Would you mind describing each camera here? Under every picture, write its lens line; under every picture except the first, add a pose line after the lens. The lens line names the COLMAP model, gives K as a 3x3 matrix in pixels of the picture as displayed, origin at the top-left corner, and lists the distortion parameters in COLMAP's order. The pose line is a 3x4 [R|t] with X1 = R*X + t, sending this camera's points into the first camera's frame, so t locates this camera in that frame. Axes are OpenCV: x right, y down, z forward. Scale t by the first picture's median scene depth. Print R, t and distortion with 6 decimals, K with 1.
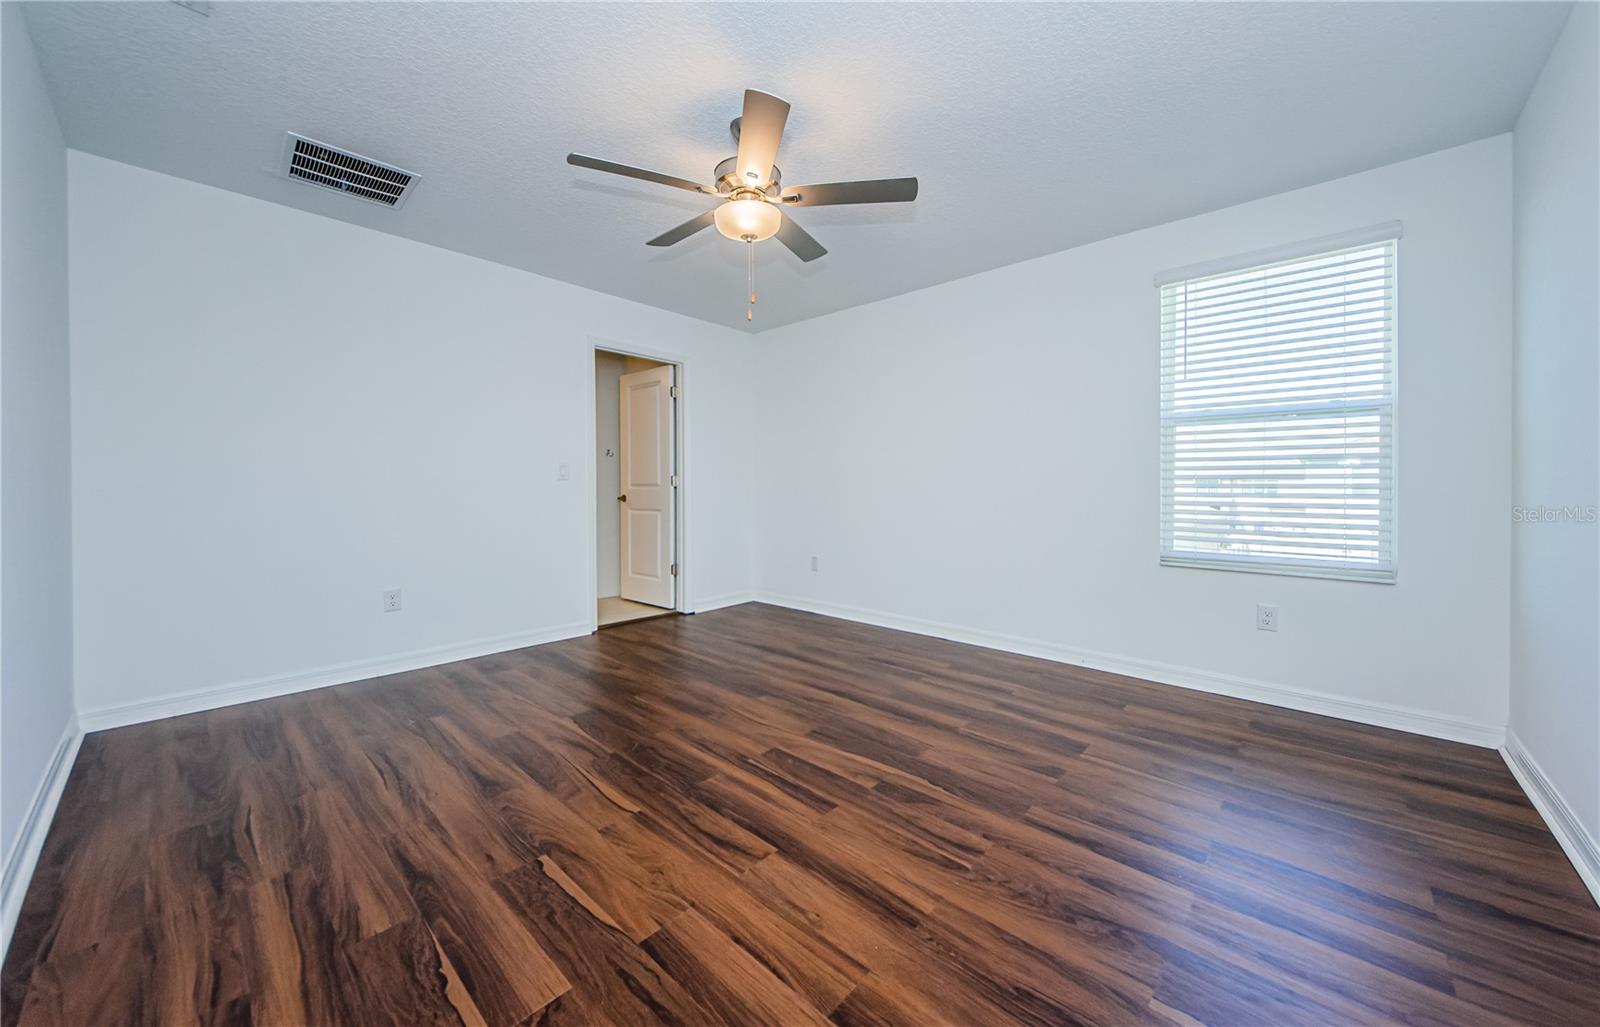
lens RADIAL K [[575.3, 0, 810.6], [0, 575.3, 508.7], [0, 0, 1]] dist [0.000445, -0.000126]
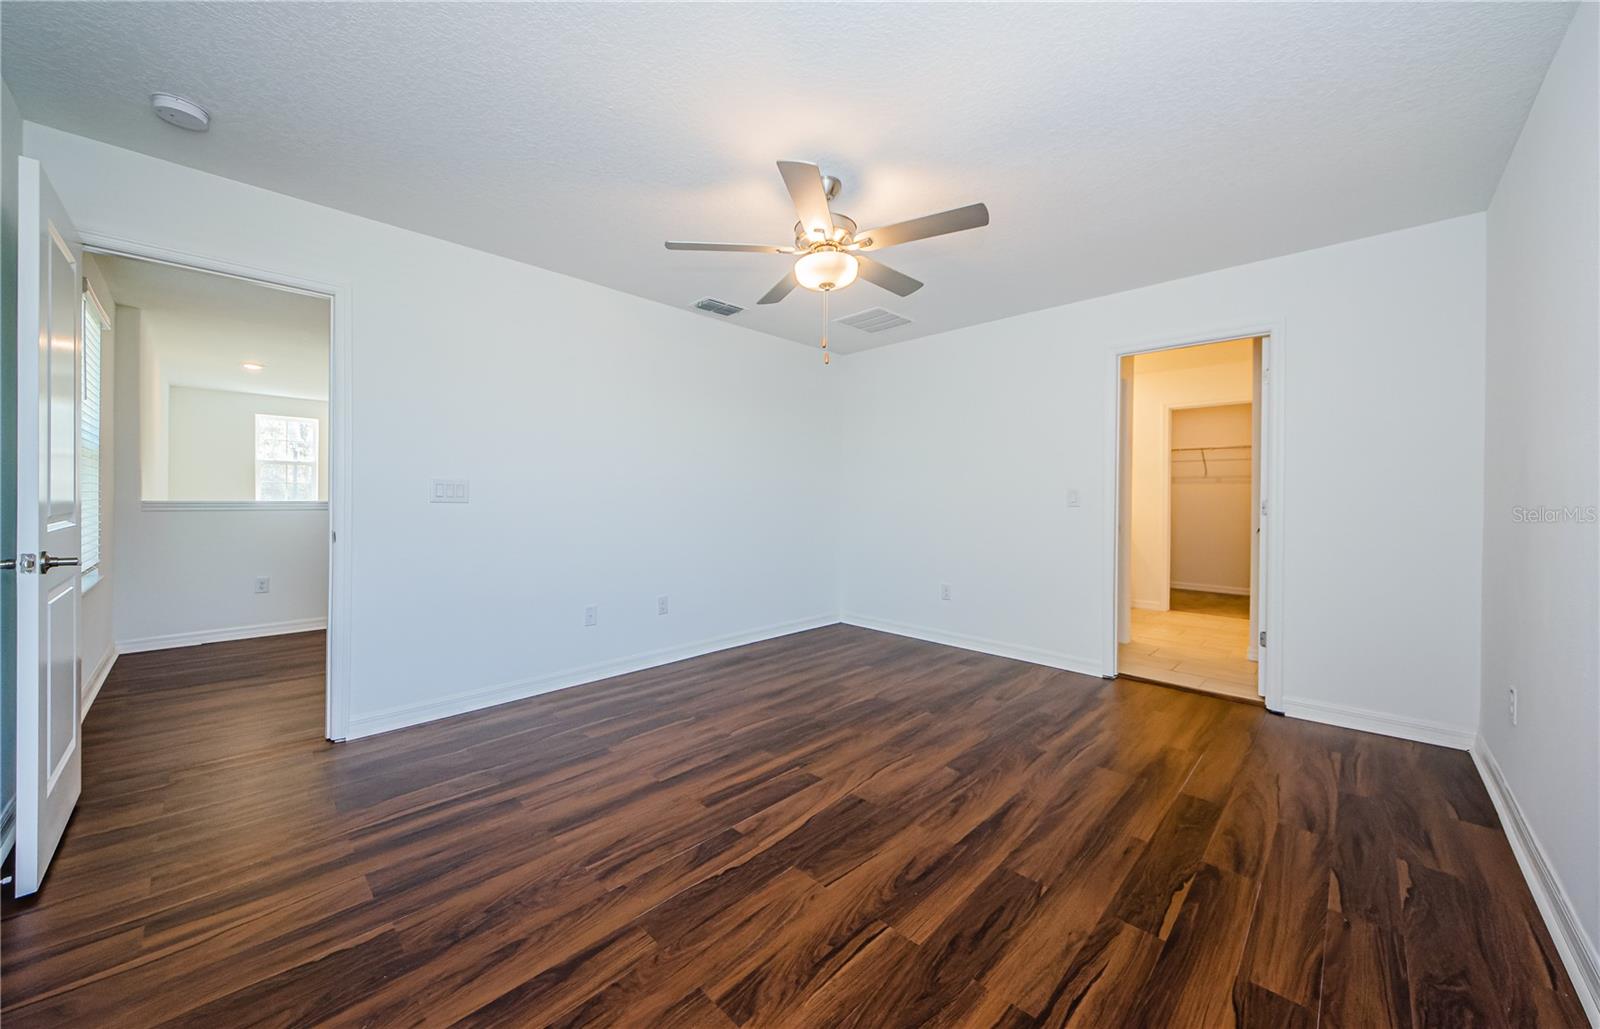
lens RADIAL K [[575.3, 0, 810.6], [0, 575.3, 509.7], [0, 0, 1]] dist [0.000445, -0.000126]
pose [[-0.029518, 0.027009, -0.999199, 1.008261], [-0.046093, 0.998535, 0.028353, -0.092060], [0.998501, 0.046893, -0.028230, 1.059885]]
